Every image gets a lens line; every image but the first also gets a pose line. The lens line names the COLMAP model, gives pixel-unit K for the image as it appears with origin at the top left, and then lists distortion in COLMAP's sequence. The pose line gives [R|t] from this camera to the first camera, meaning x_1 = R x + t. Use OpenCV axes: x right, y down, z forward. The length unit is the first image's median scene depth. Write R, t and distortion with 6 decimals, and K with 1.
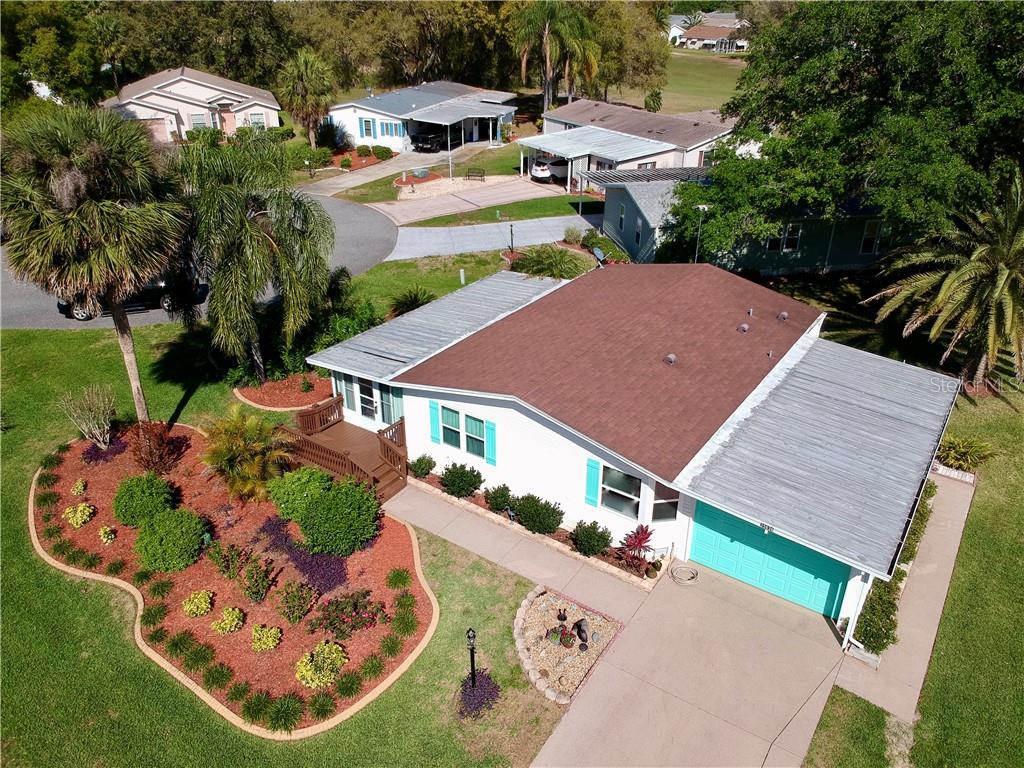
lens RADIAL K [[760.8, 0, 521.3], [0, 760.8, 382.5], [0, 0, 1]] dist [0.081793, -0.151187]
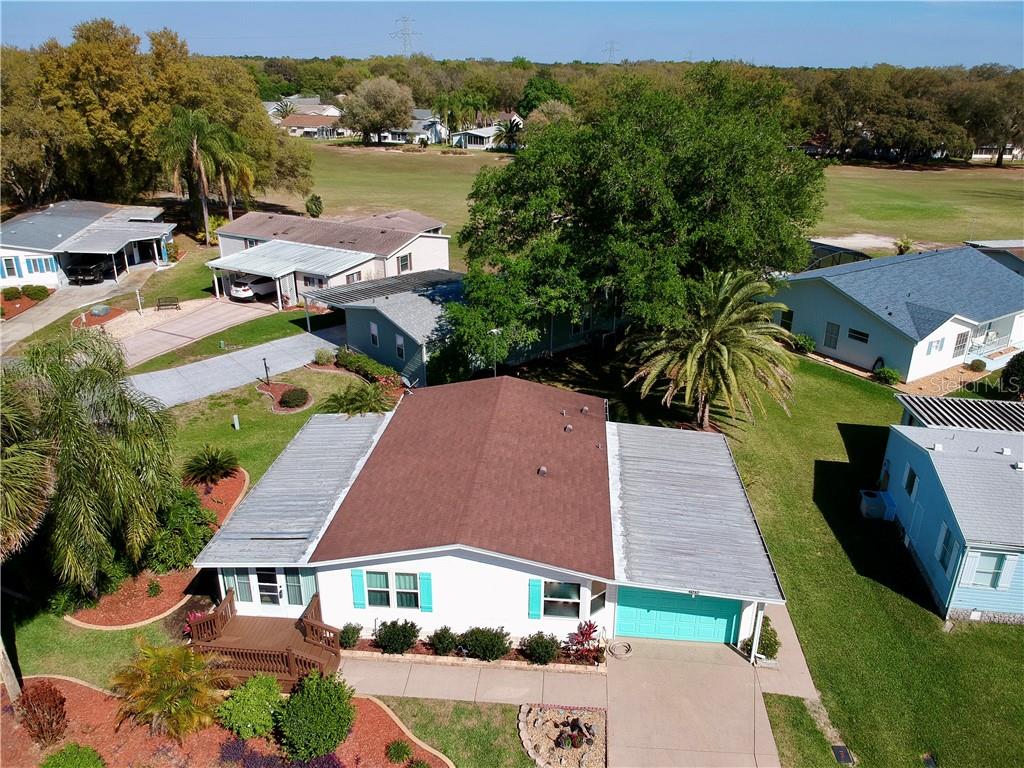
lens RADIAL K [[760.8, 0, 523.3], [0, 760.8, 382.8], [0, 0, 1]] dist [0.081793, -0.151187]
pose [[0.866129, -0.191000, 0.461887, -0.325840], [0.226634, 0.973724, -0.022327, -0.136708], [-0.445486, 0.124017, 0.886658, -0.046770]]
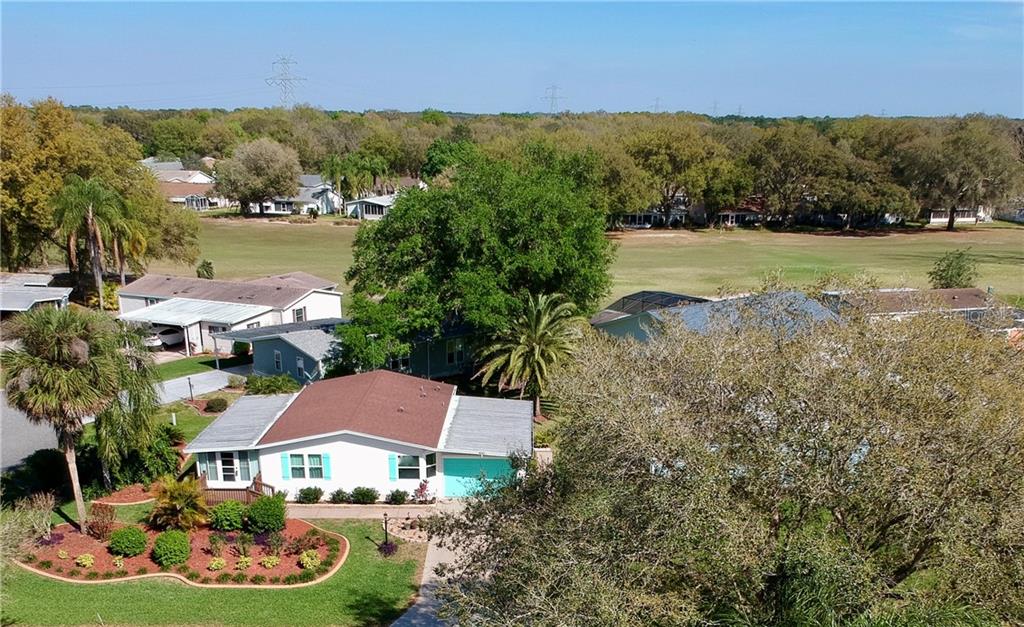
lens RADIAL K [[1078.3, 0, 533.2], [0, 1078.3, 492.3], [0, 0, 1]] dist [0.040419, 0.000000]
pose [[0.826824, -0.189316, 0.529642, -0.889526], [0.258409, 0.964248, -0.058740, 0.369936], [-0.499586, 0.185433, 0.846185, -1.227984]]
